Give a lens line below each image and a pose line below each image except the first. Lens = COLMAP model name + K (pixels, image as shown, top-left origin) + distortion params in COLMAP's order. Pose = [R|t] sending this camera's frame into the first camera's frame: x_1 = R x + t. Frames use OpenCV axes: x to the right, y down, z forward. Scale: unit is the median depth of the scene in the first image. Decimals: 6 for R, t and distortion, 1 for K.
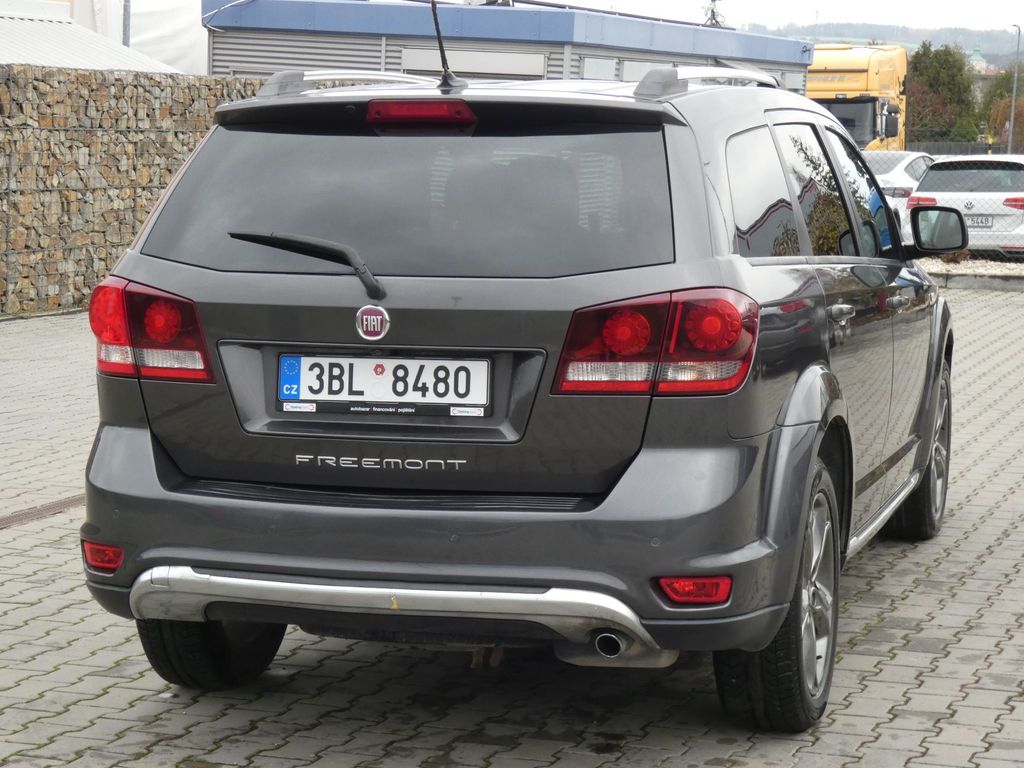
lens RADIAL K [[2200.8, 0, 512.0], [0, 2200.8, 384.0], [0, 0, 1]] dist [0.538105, -4.450488]
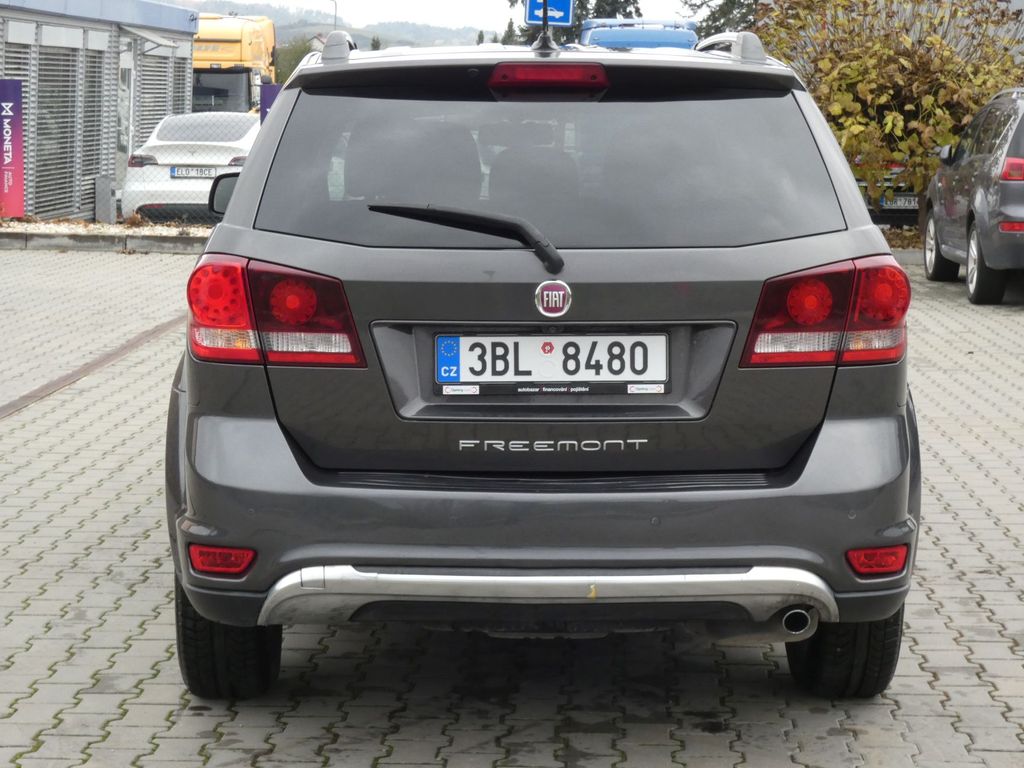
lens RADIAL K [[2200.8, 0, 512.0], [0, 2200.8, 384.0], [0, 0, 1]] dist [0.538105, -4.450488]
pose [[0.951608, -0.033614, 0.305469, -0.362410], [0.029627, 0.999405, 0.017680, -0.008060], [-0.305882, -0.007774, 0.952038, 0.099581]]
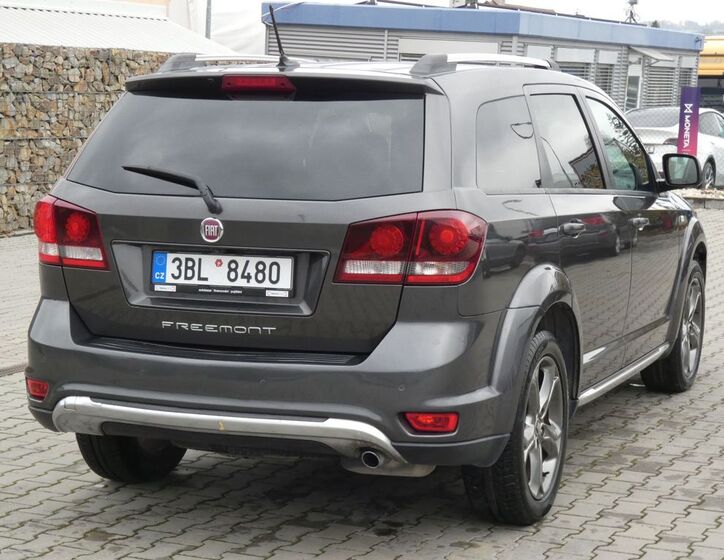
lens RADIAL K [[1553.3, 0, 362.0], [0, 1553.3, 280.0], [0, 0, 1]] dist [0.399504, -2.810672]
pose [[0.995725, 0.019253, -0.090338, 0.122628], [-0.018942, 0.999811, 0.004298, -0.001611], [0.090403, -0.002569, 0.995902, 0.002357]]
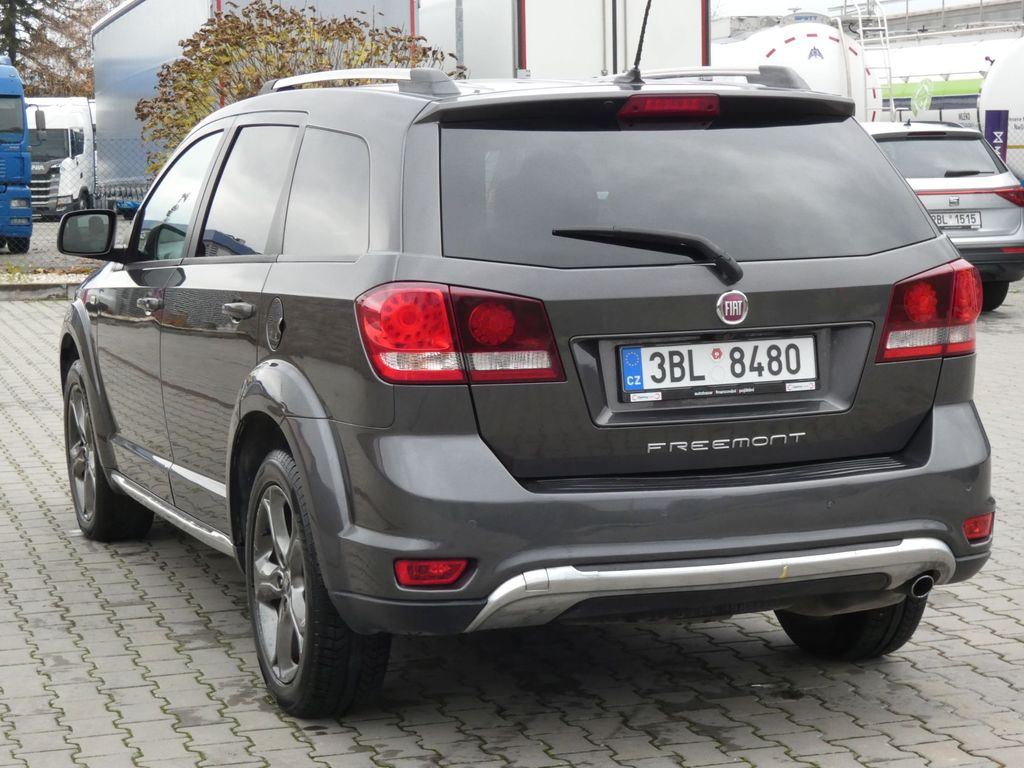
lens RADIAL K [[2200.8, 0, 512.0], [0, 2200.8, 384.0], [0, 0, 1]] dist [0.538105, -4.450488]
pose [[0.805202, -0.078474, 0.587785, -0.742341], [0.083616, 0.996327, 0.018473, -0.019409], [-0.587075, 0.034273, 0.808806, 0.215864]]
